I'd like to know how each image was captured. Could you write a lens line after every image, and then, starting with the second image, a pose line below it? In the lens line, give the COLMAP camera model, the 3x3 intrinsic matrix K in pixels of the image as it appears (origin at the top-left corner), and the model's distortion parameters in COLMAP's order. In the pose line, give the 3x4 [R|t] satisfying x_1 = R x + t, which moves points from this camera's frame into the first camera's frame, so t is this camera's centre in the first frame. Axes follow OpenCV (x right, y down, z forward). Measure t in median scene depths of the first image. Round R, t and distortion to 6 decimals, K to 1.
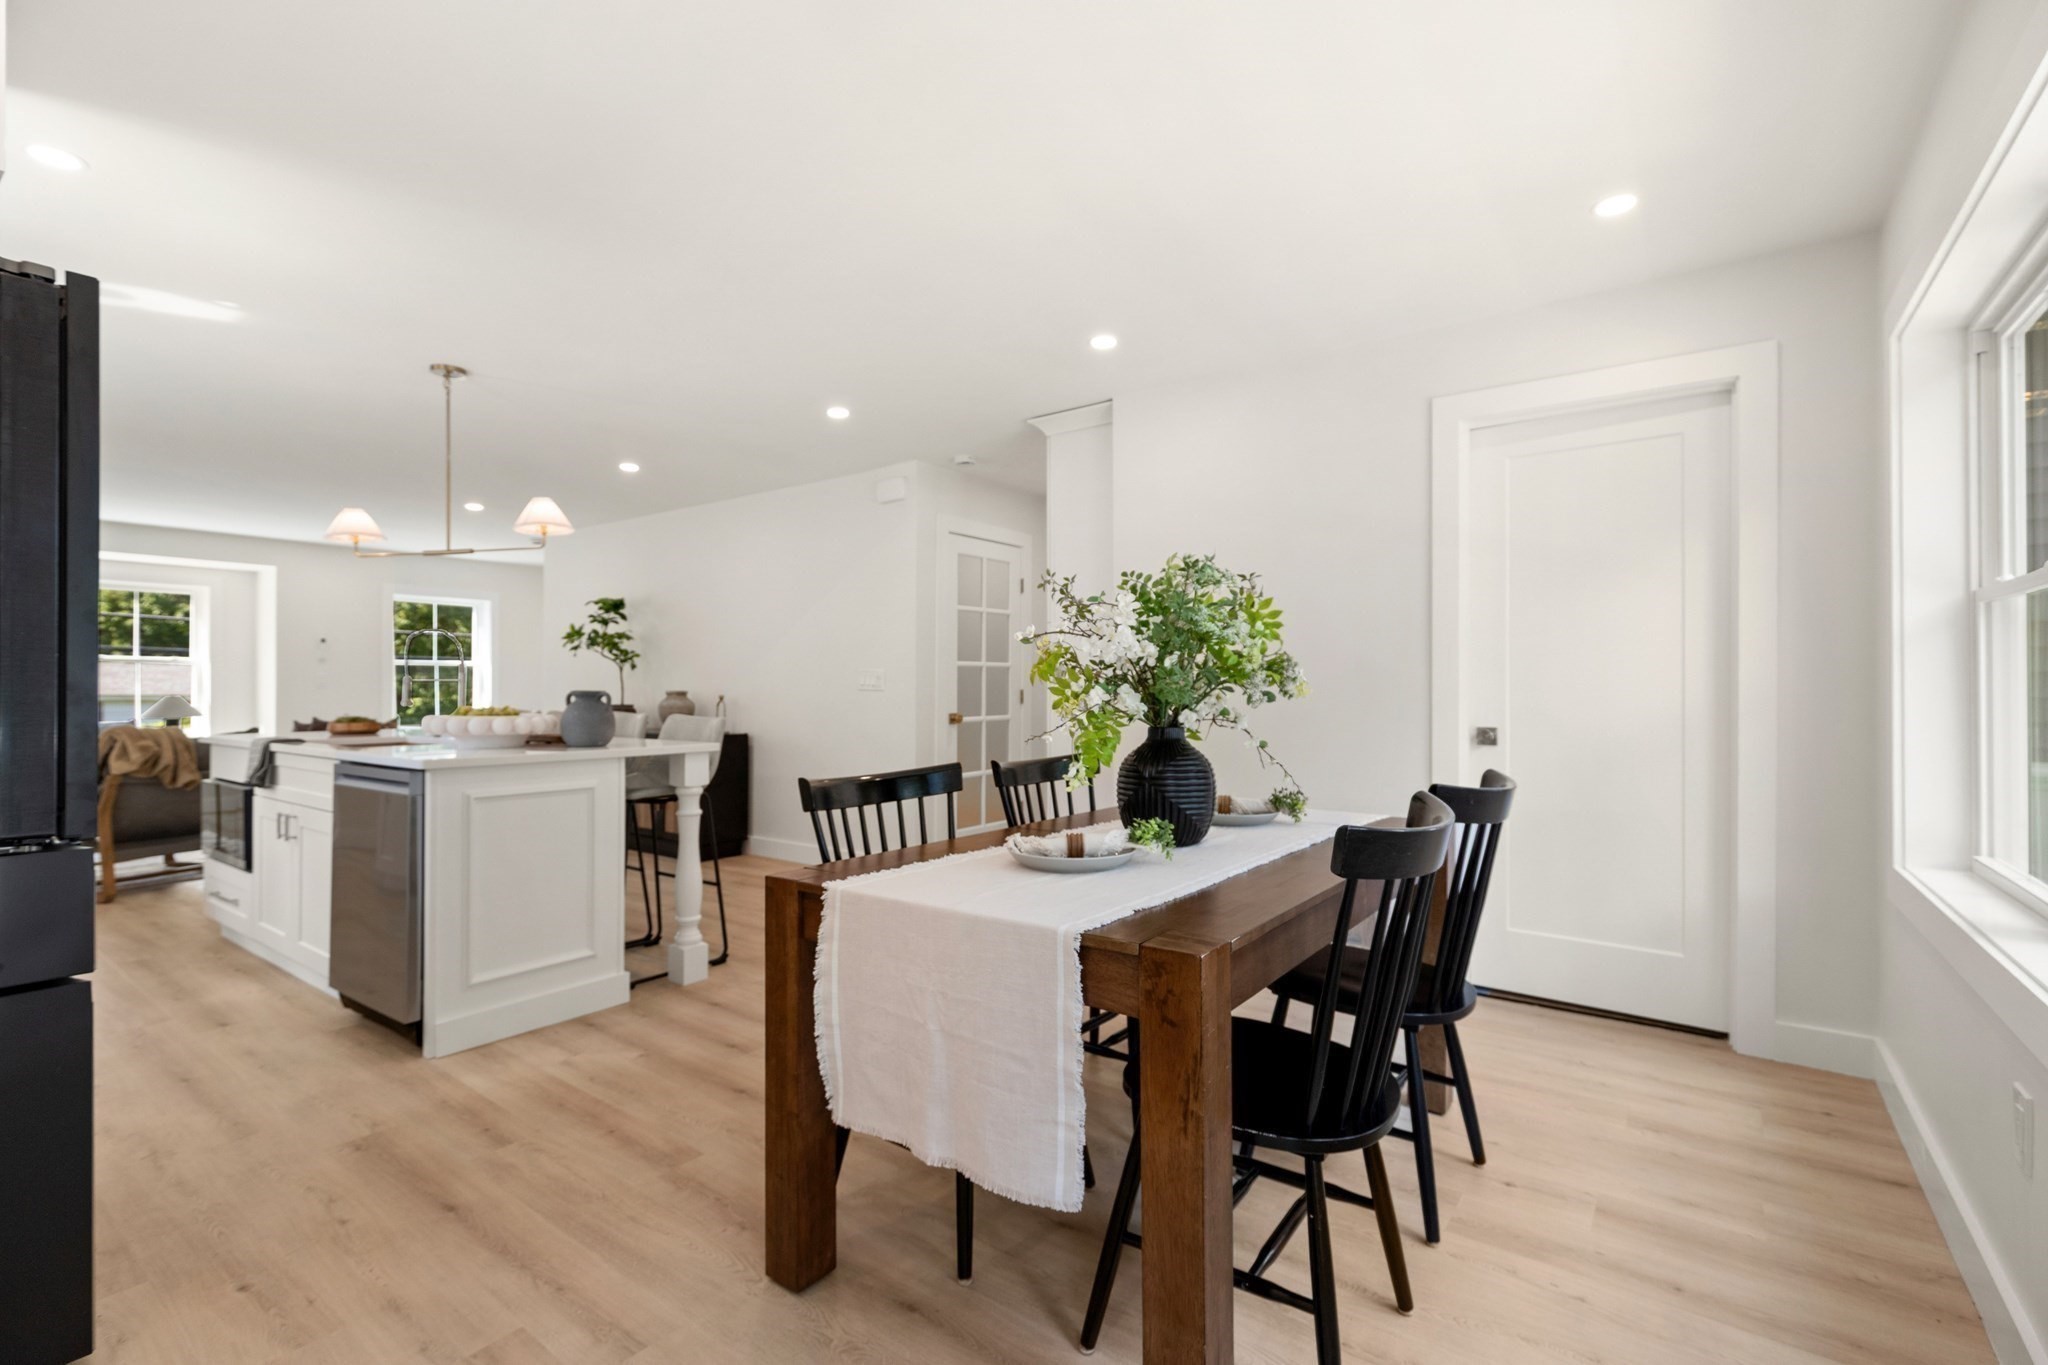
lens RADIAL K [[919.6, 0, 1020.1], [0, 919.6, 686.4], [0, 0, 1]] dist [-0.000637, -0.000076]
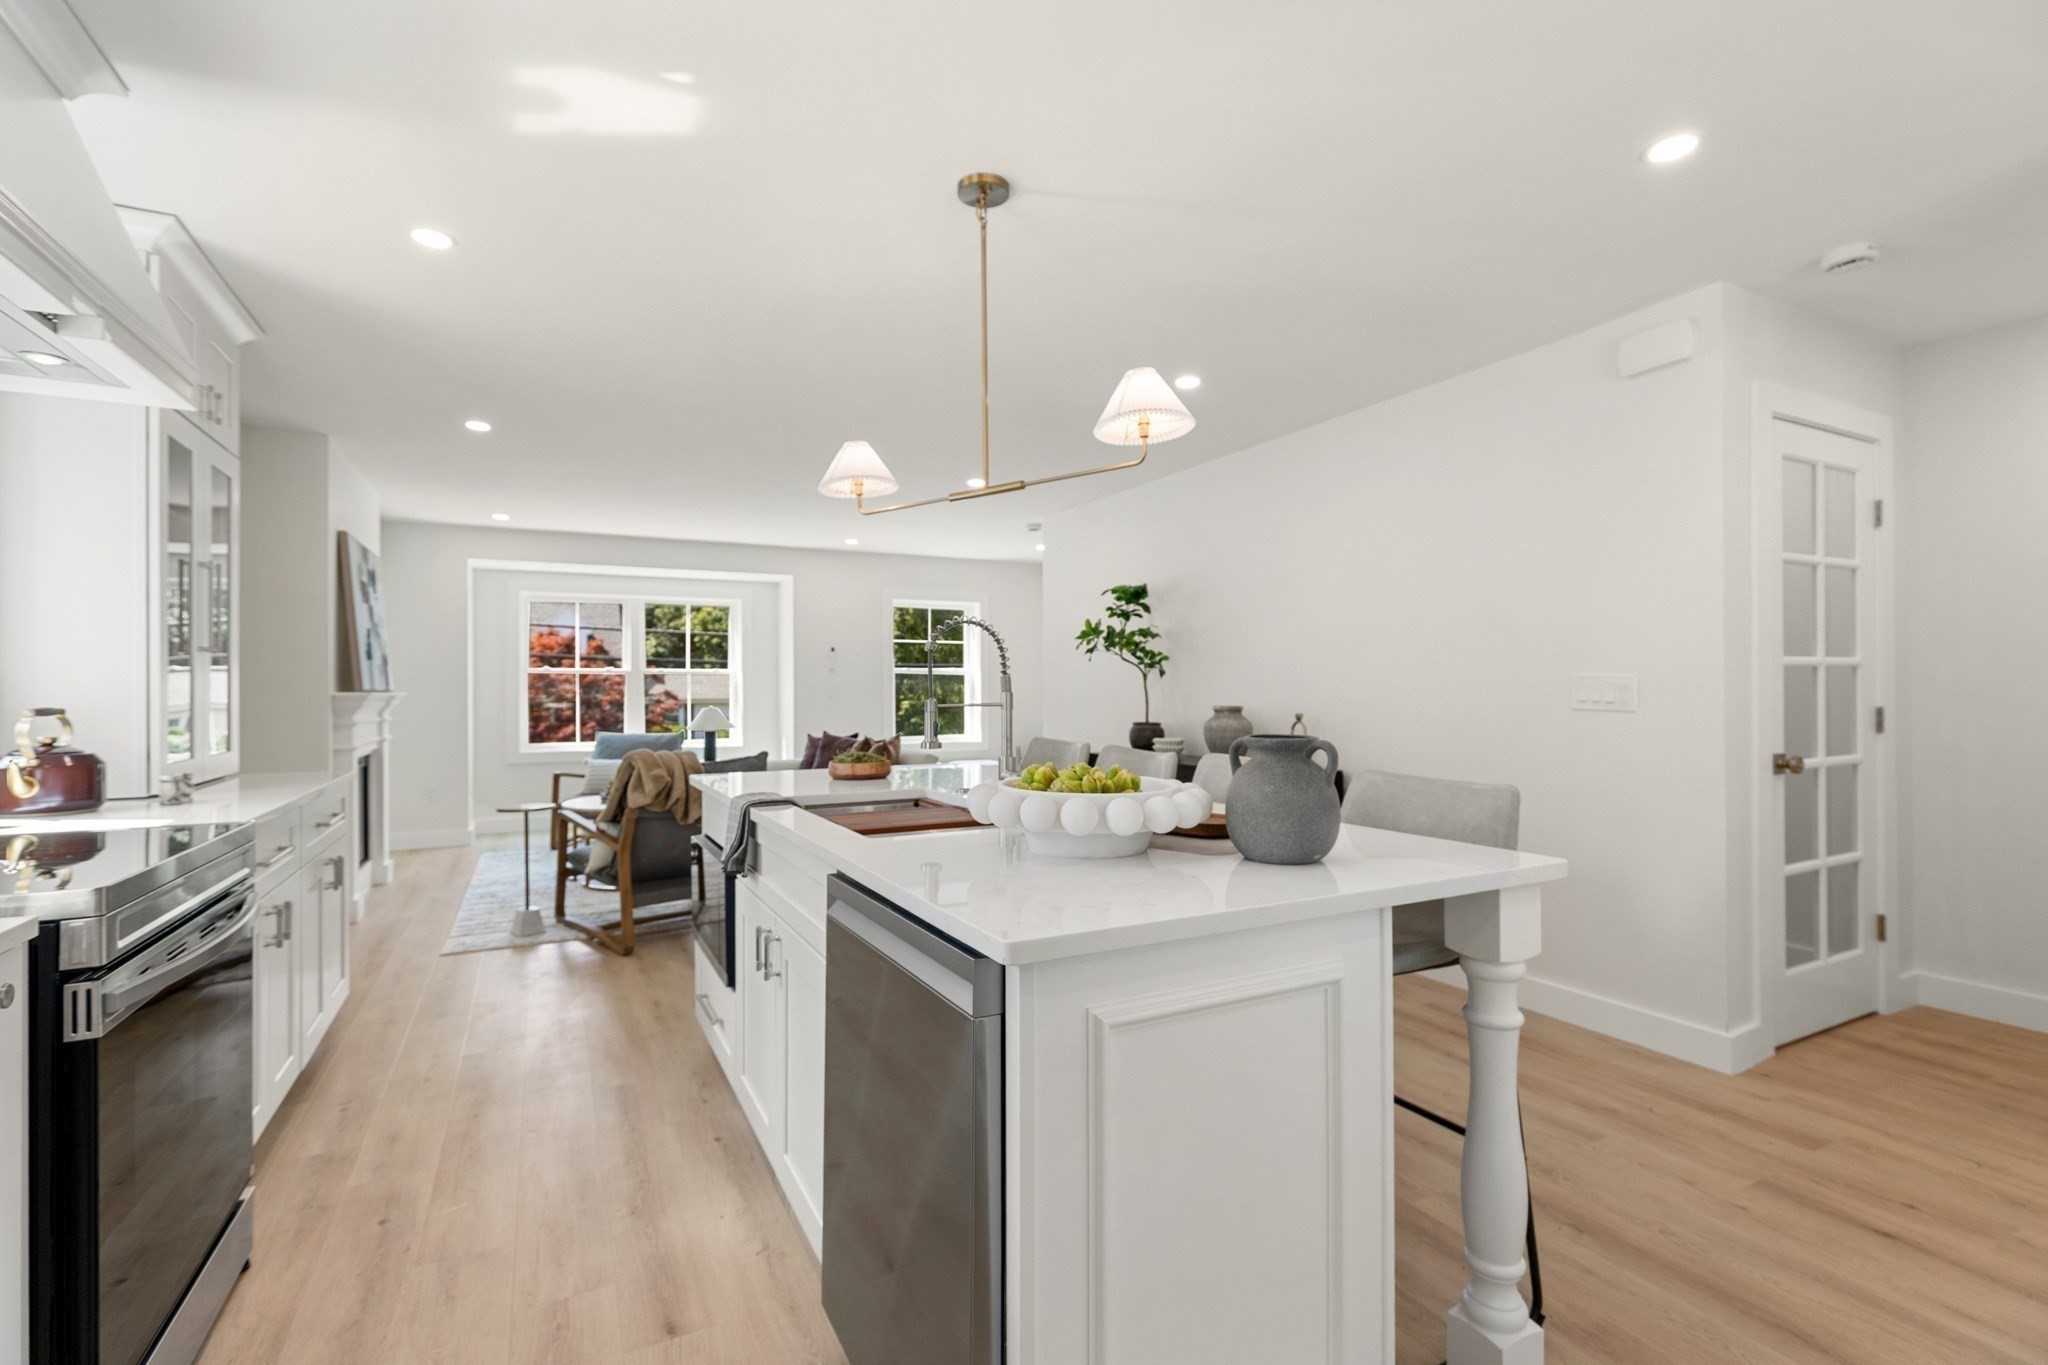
lens RADIAL K [[919.6, 0, 1020.1], [0, 919.6, 686.4], [0, 0, 1]] dist [-0.000637, -0.000076]
pose [[0.898880, -0.007115, -0.438138, -0.193846], [0.007233, 0.999973, -0.001401, -0.010218], [0.438136, -0.001910, 0.898907, 0.267779]]
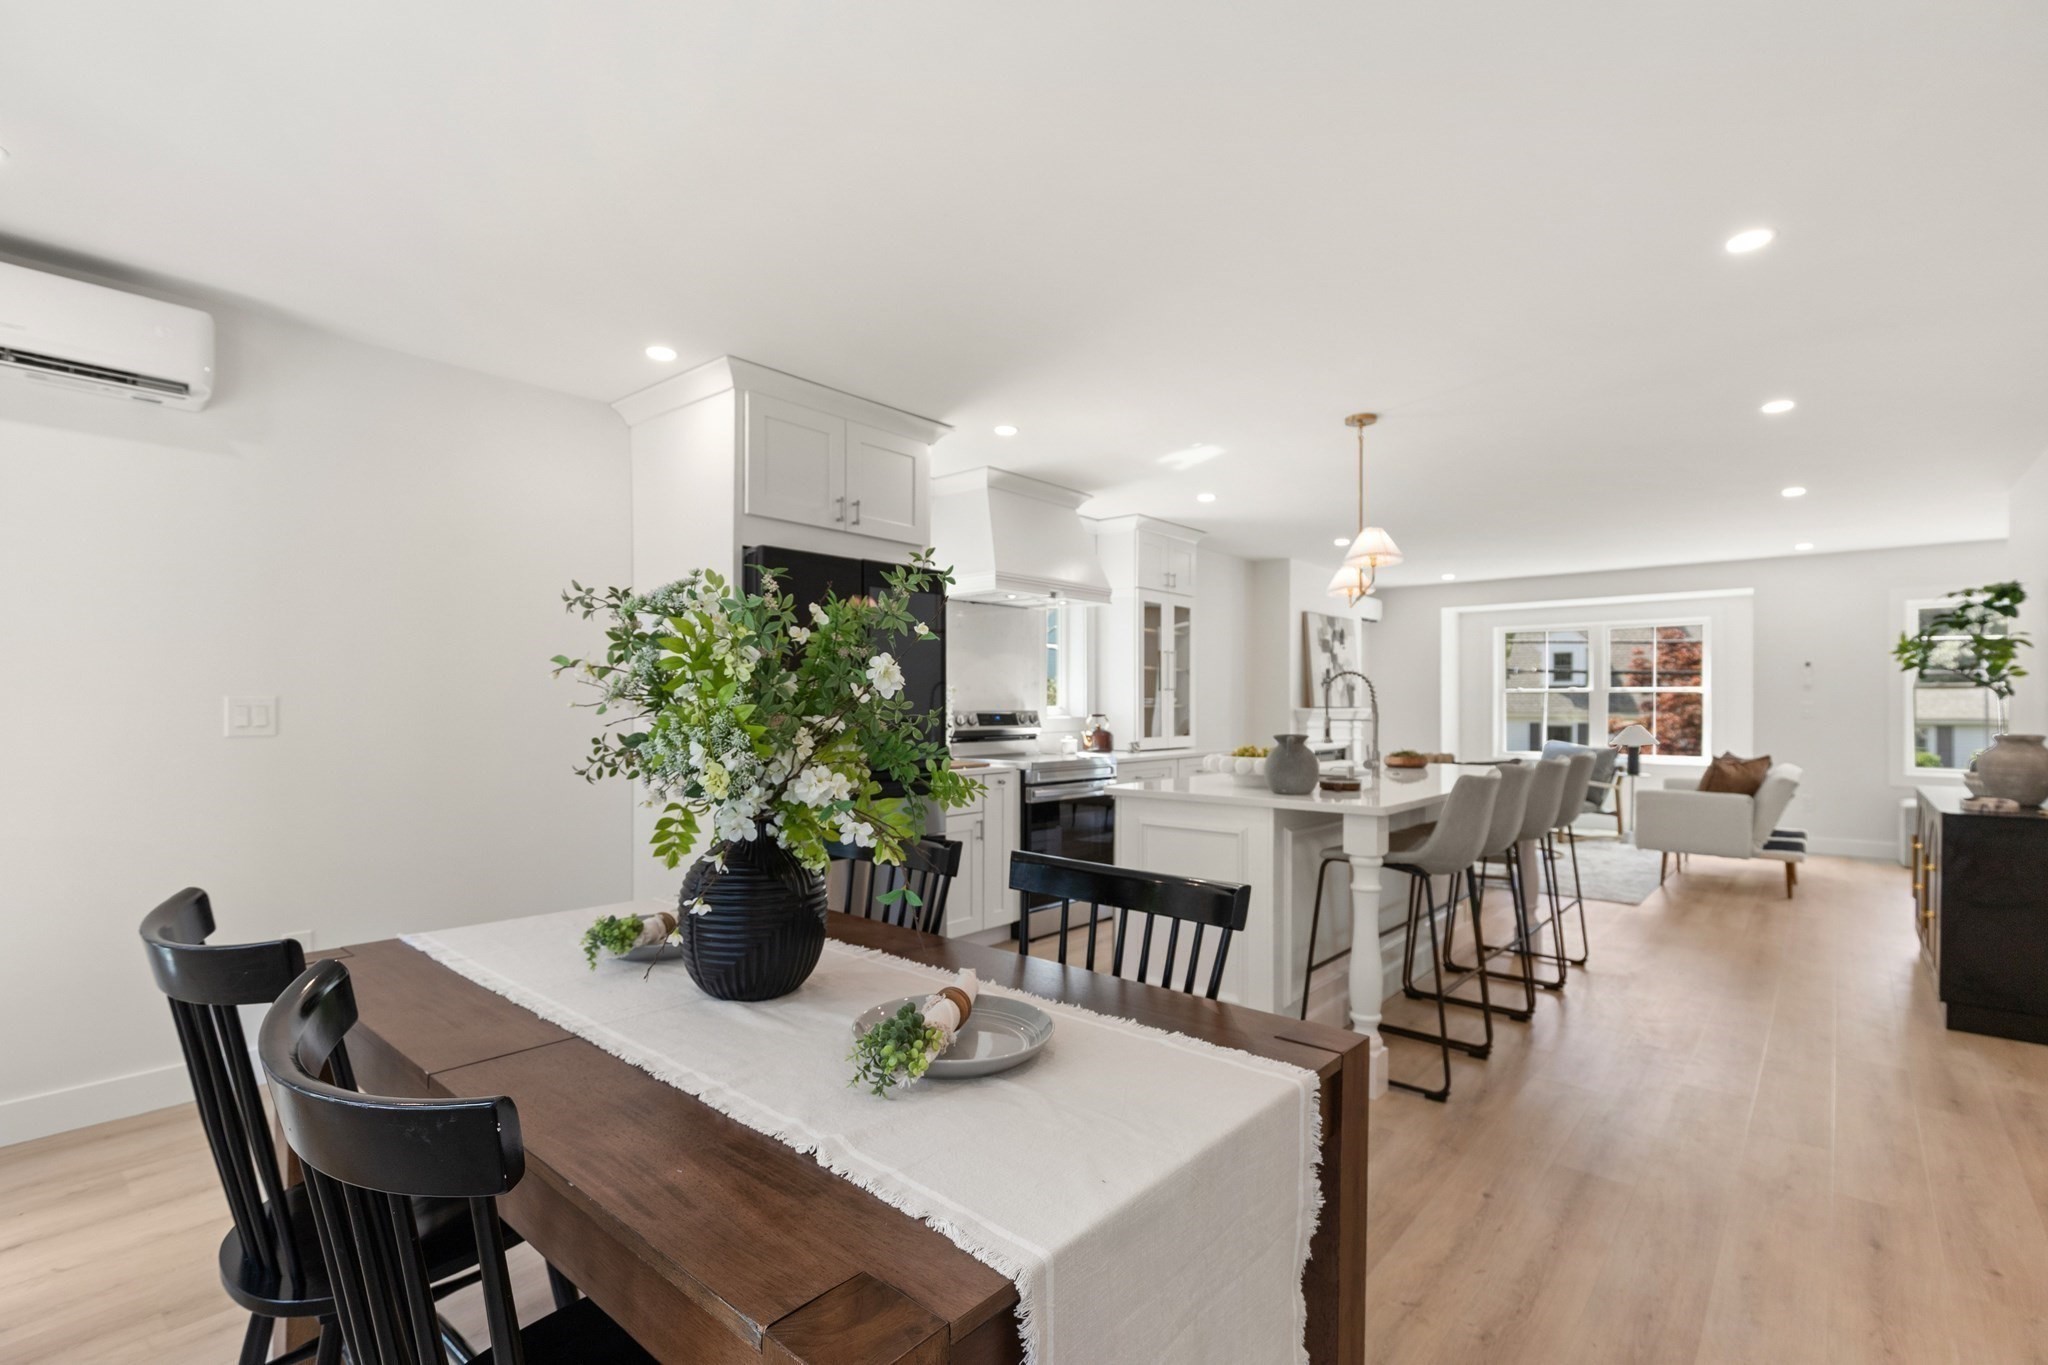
lens RADIAL K [[929.4, 0, 998.8], [0, 929.4, 706.2], [0, 0, 1]] dist [0.001976, 0.000246]
pose [[-0.086143, -0.003711, -0.996276, 0.253736], [0.001770, 0.999991, -0.003877, -0.010096], [0.996281, -0.002098, -0.086136, 0.390944]]
